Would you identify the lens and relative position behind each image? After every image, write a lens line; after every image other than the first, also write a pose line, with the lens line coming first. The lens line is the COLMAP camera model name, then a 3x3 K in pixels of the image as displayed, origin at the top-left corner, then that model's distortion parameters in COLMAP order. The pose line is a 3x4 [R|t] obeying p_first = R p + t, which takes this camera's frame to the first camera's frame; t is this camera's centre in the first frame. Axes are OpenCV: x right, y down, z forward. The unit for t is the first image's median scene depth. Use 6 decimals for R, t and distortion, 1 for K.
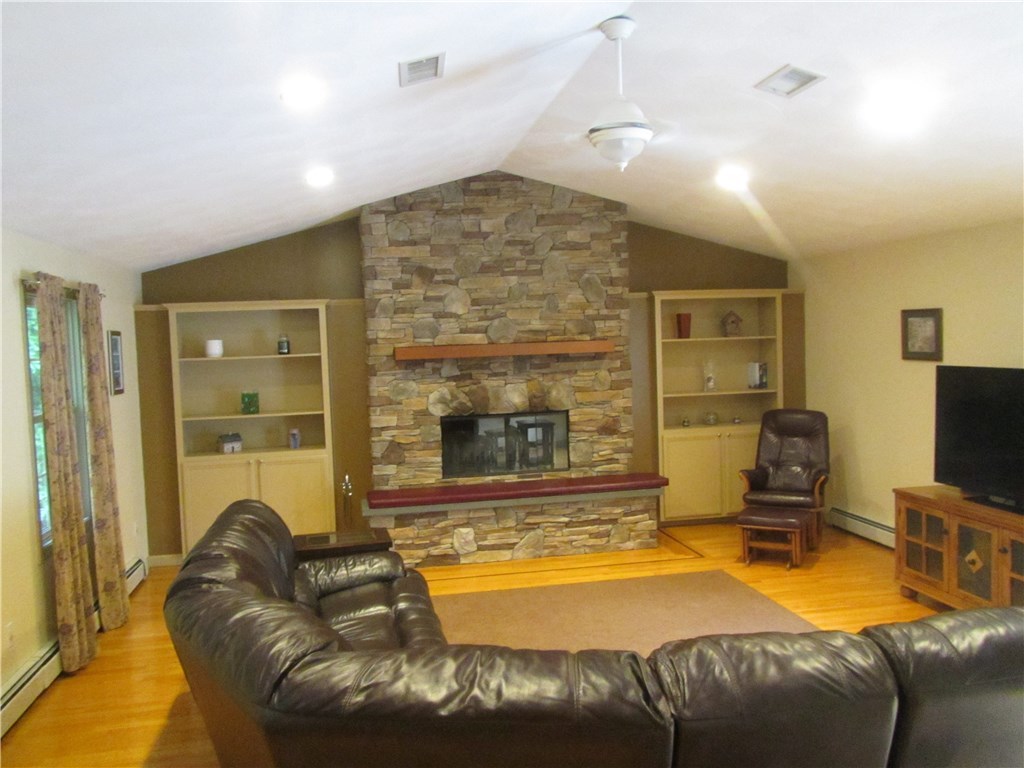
lens RADIAL K [[841.2, 0, 509.2], [0, 841.2, 379.7], [0, 0, 1]] dist [-0.001749, -0.004648]
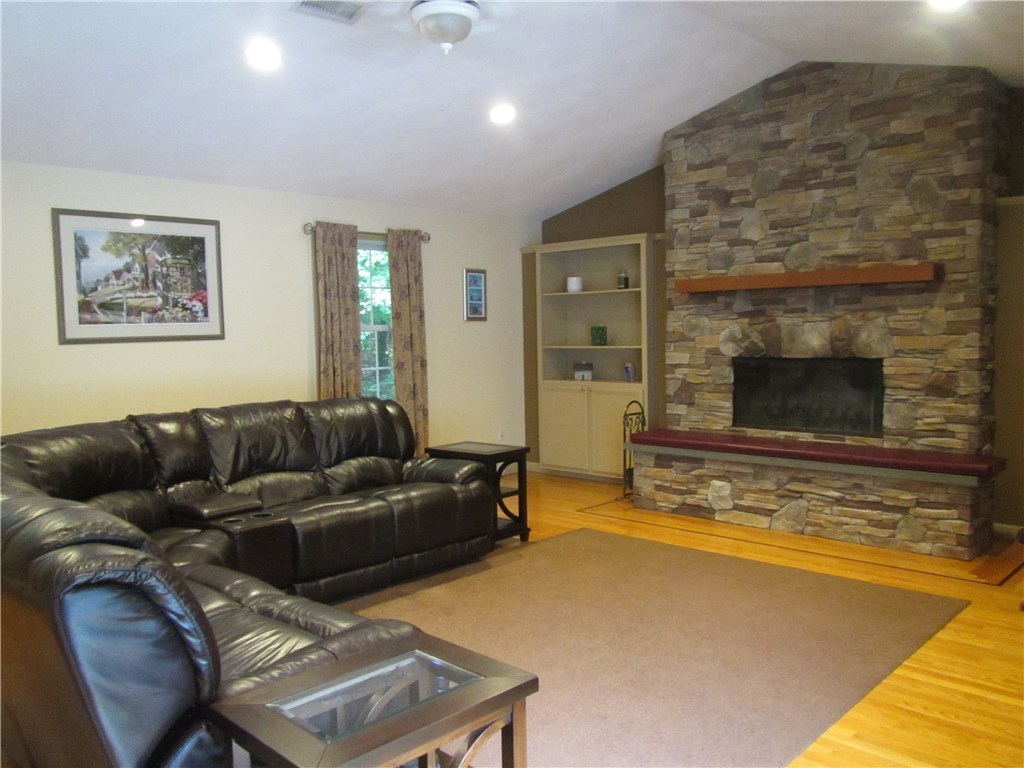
lens RADIAL K [[841.2, 0, 509.5], [0, 841.2, 379.1], [0, 0, 1]] dist [-0.001749, -0.004648]
pose [[0.581839, 0.073505, -0.809976, 0.510545], [-0.040670, 0.997291, 0.061288, 0.022276], [0.812287, -0.002718, 0.583252, 0.287777]]
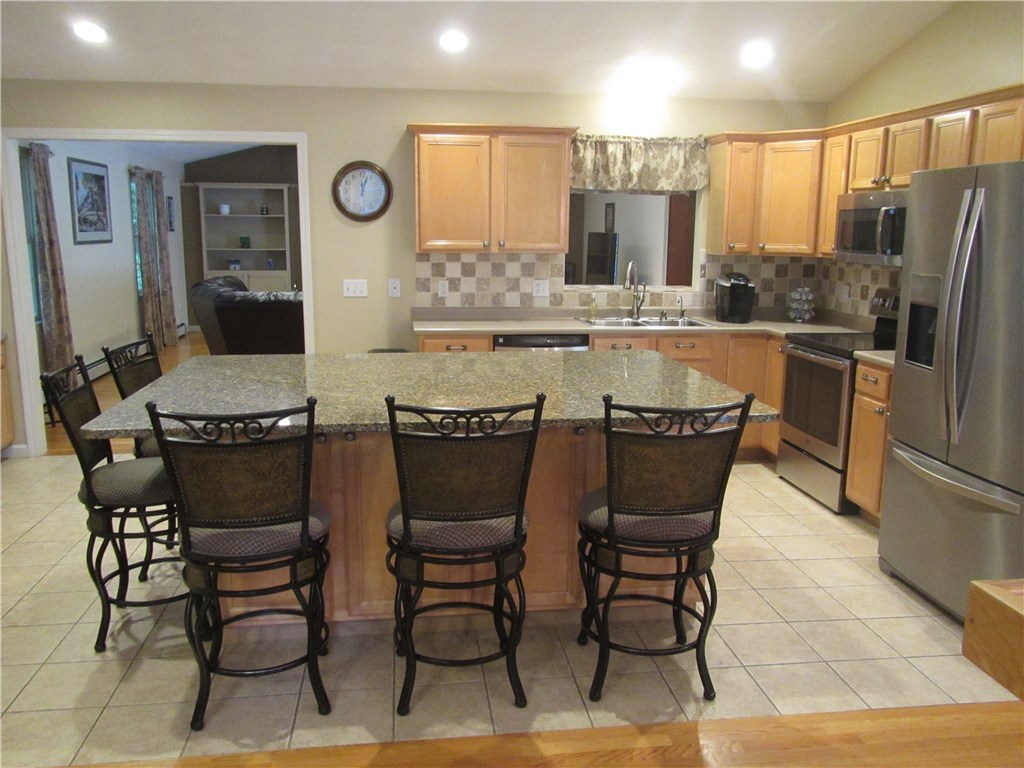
lens RADIAL K [[841.2, 0, 506.8], [0, 841.2, 378.9], [0, 0, 1]] dist [-0.001749, -0.004648]
pose [[0.997410, 0.054520, -0.046910, 0.339108], [-0.048075, 0.990483, 0.128967, 0.058172], [0.053494, -0.126378, 0.990539, -0.753734]]
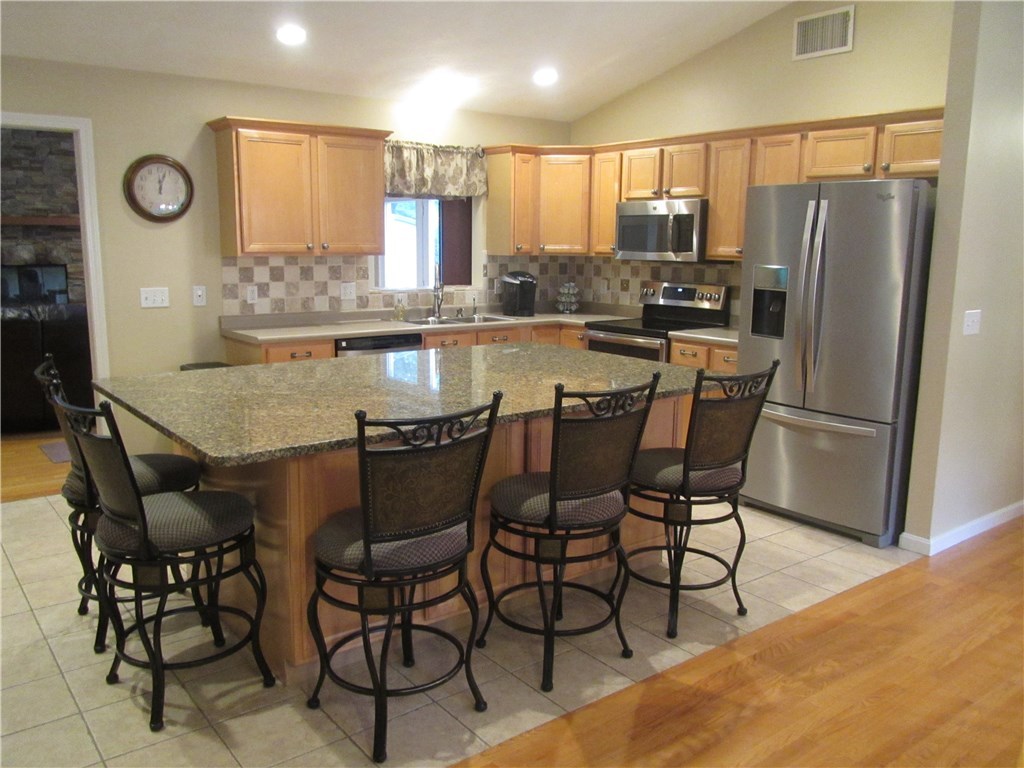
lens RADIAL K [[841.2, 0, 503.1], [0, 841.2, 380.0], [0, 0, 1]] dist [-0.001749, -0.004648]
pose [[0.892765, -0.030637, 0.449480, 0.089052], [-0.018465, 0.994359, 0.104451, 0.072908], [-0.450144, -0.101550, 0.887163, -0.726499]]
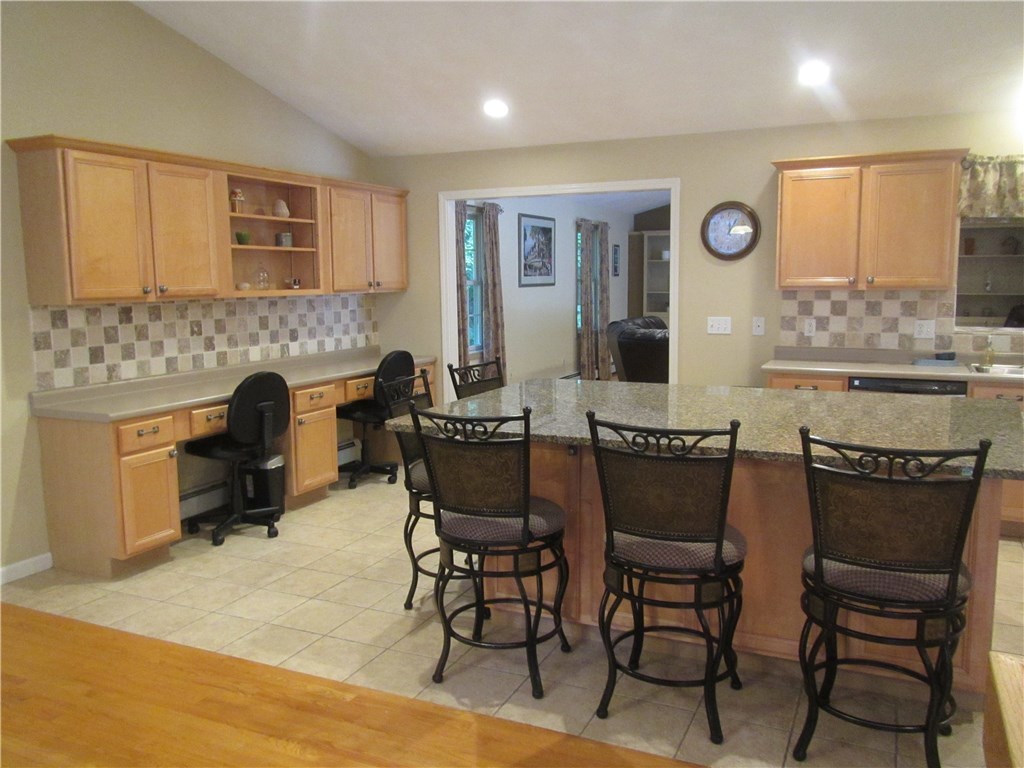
lens RADIAL K [[841.2, 0, 508.9], [0, 841.2, 379.2], [0, 0, 1]] dist [-0.001749, -0.004648]
pose [[0.815392, 0.101874, -0.569875, 0.458928], [-0.051604, 0.993266, 0.103725, 0.060693], [0.576604, -0.055169, 0.815159, -0.741571]]
